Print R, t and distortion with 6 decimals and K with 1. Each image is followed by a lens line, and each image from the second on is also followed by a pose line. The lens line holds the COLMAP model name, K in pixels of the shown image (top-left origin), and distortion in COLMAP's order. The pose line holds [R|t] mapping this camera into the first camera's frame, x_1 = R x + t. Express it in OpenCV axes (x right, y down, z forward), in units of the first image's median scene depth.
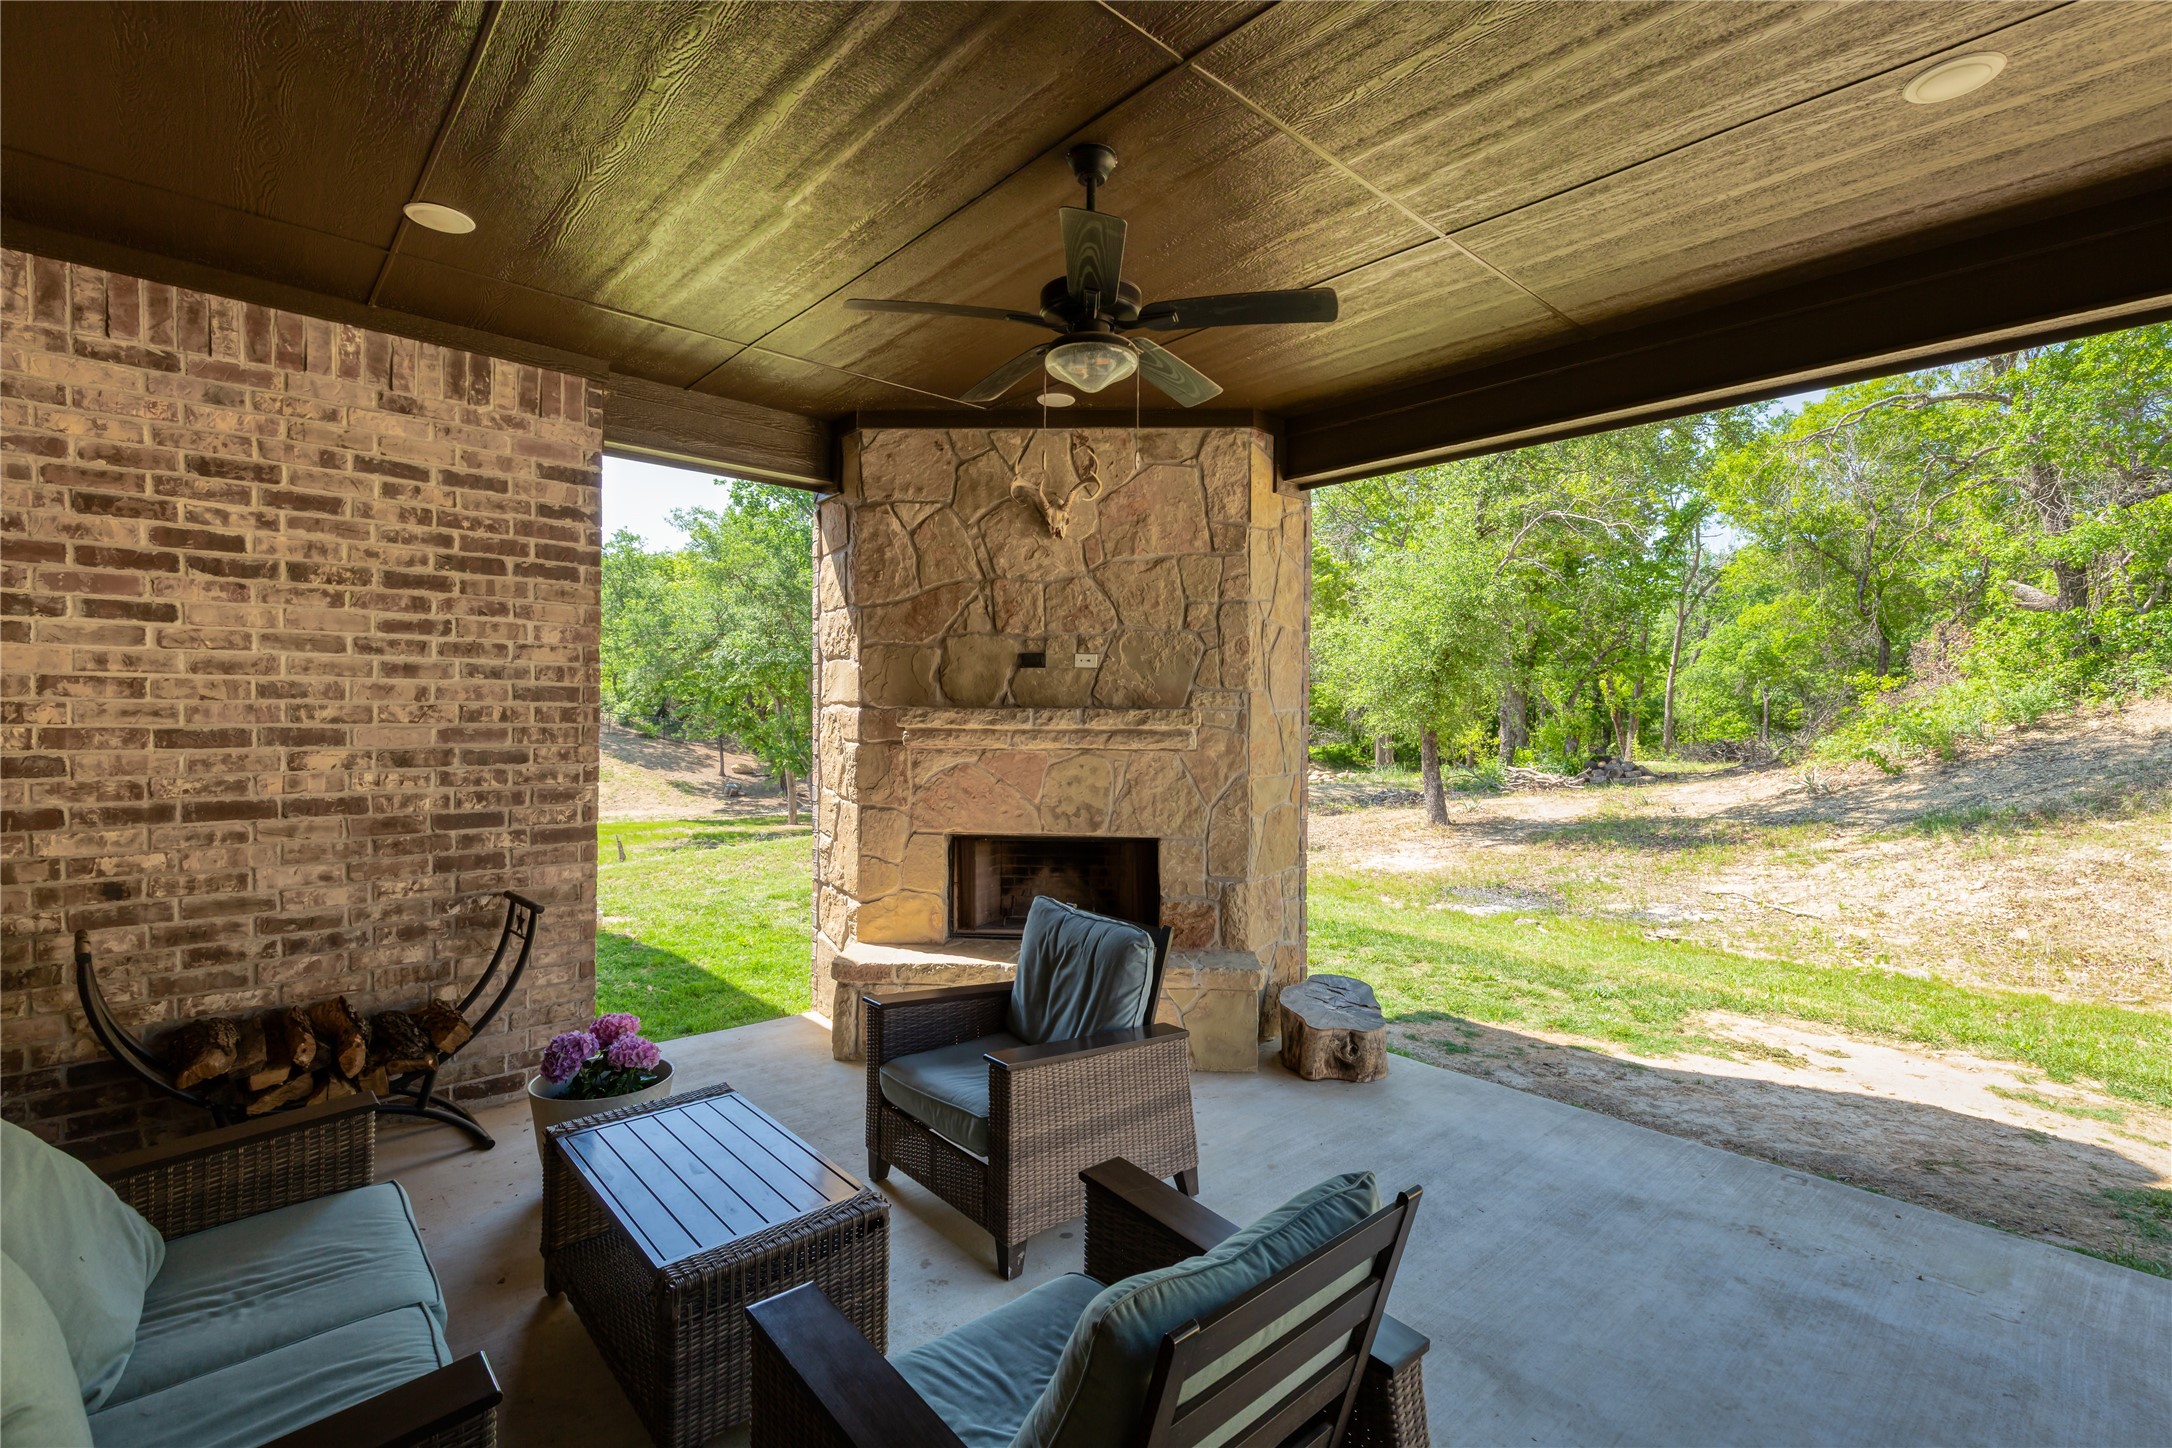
lens RADIAL K [[977.8, 0, 1092.9], [0, 977.8, 718.5], [0, 0, 1]] dist [0.003168, -0.000299]
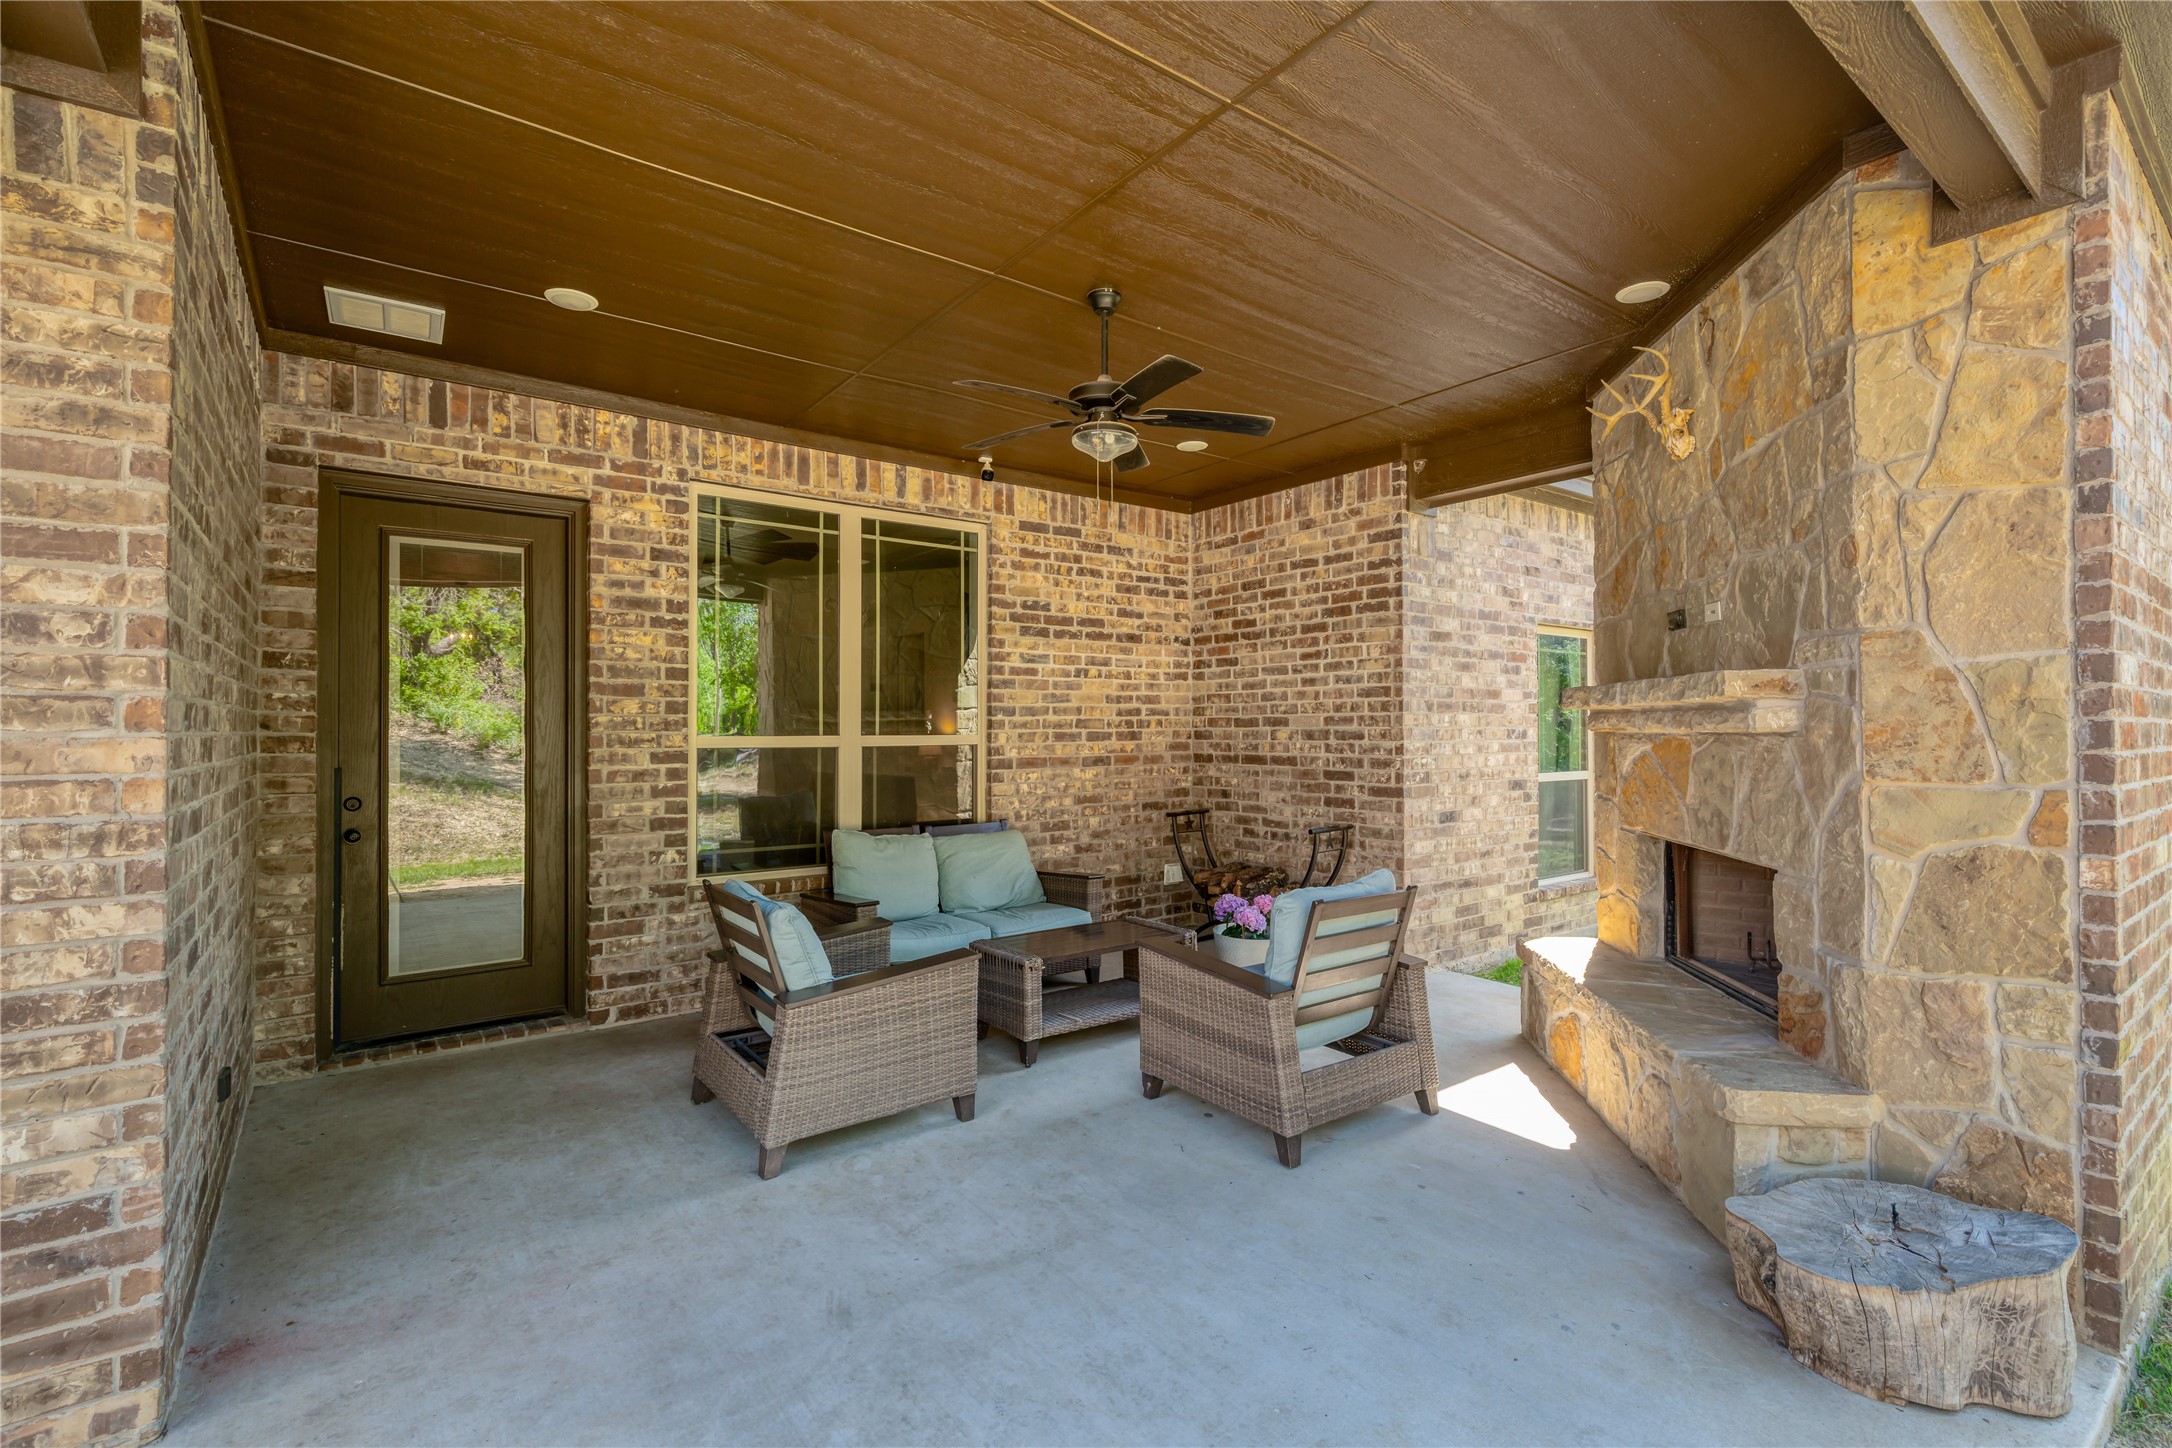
lens RADIAL K [[977.8, 0, 1102.5], [0, 977.8, 722.3], [0, 0, 1]] dist [0.003168, -0.000299]
pose [[-0.087481, -0.013102, -0.996080, 0.972619], [0.002228, 0.999908, -0.013348, 0.040345], [0.996164, -0.003387, -0.087444, 0.779491]]
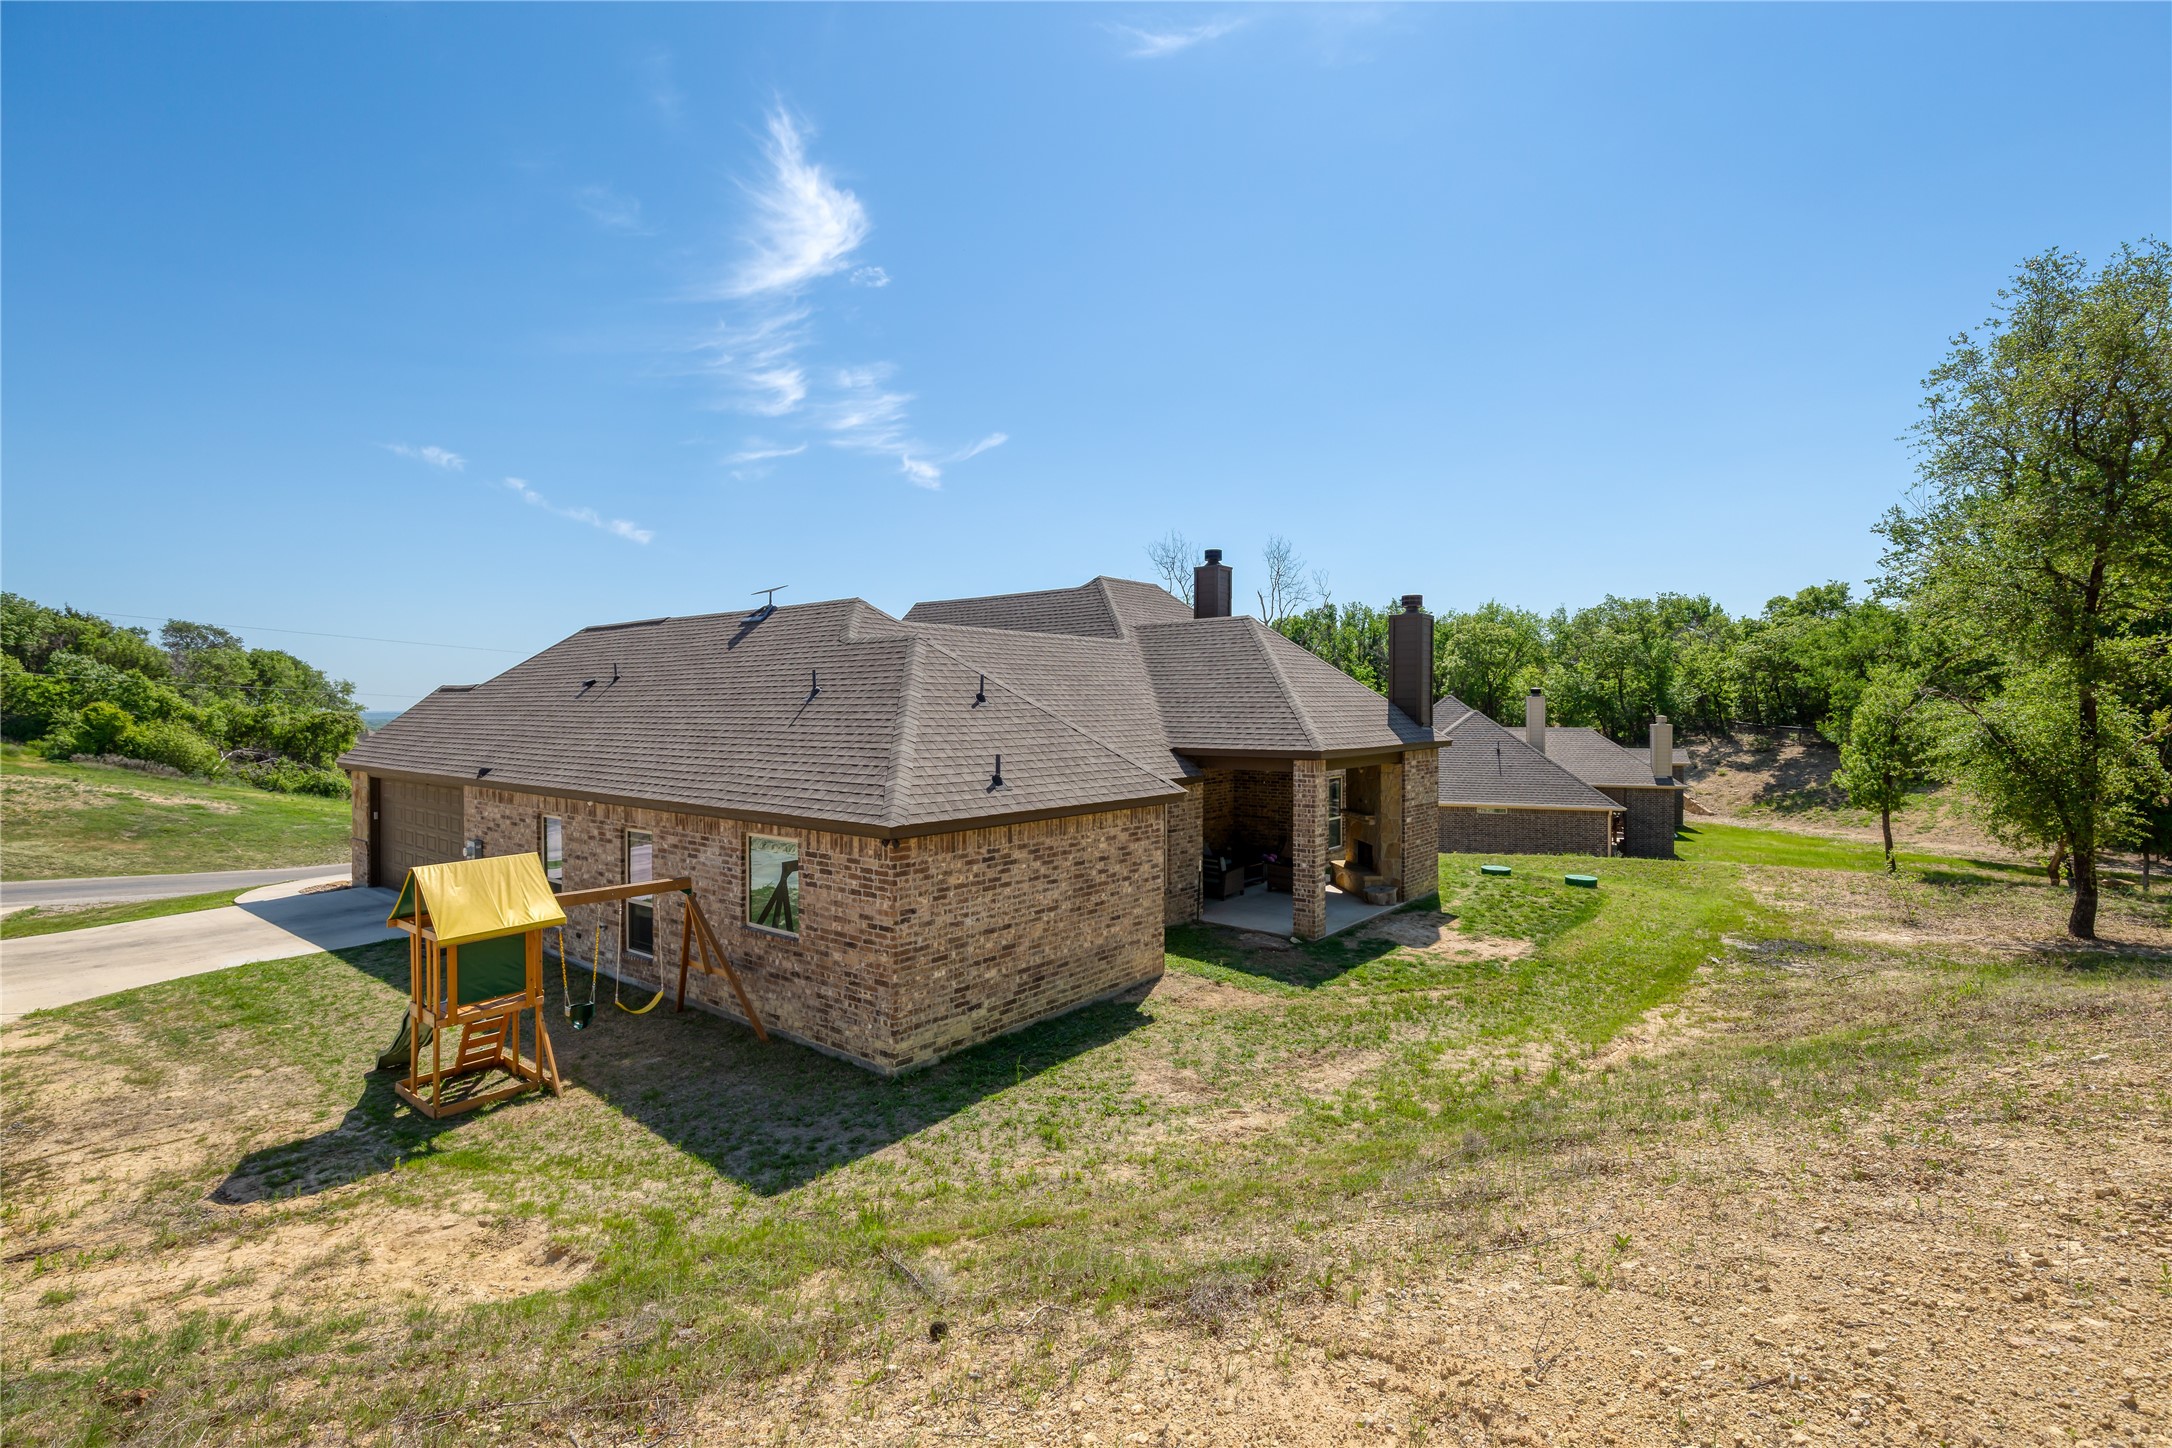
lens RADIAL K [[977.8, 0, 1085.0], [0, 977.8, 710.8], [0, 0, 1]] dist [0.003168, -0.000299]
pose [[0.142638, -0.000301, -0.989775, 5.253857], [0.002451, 0.999997, 0.000049, -0.598400], [0.989772, -0.002433, 0.142638, -1.082210]]
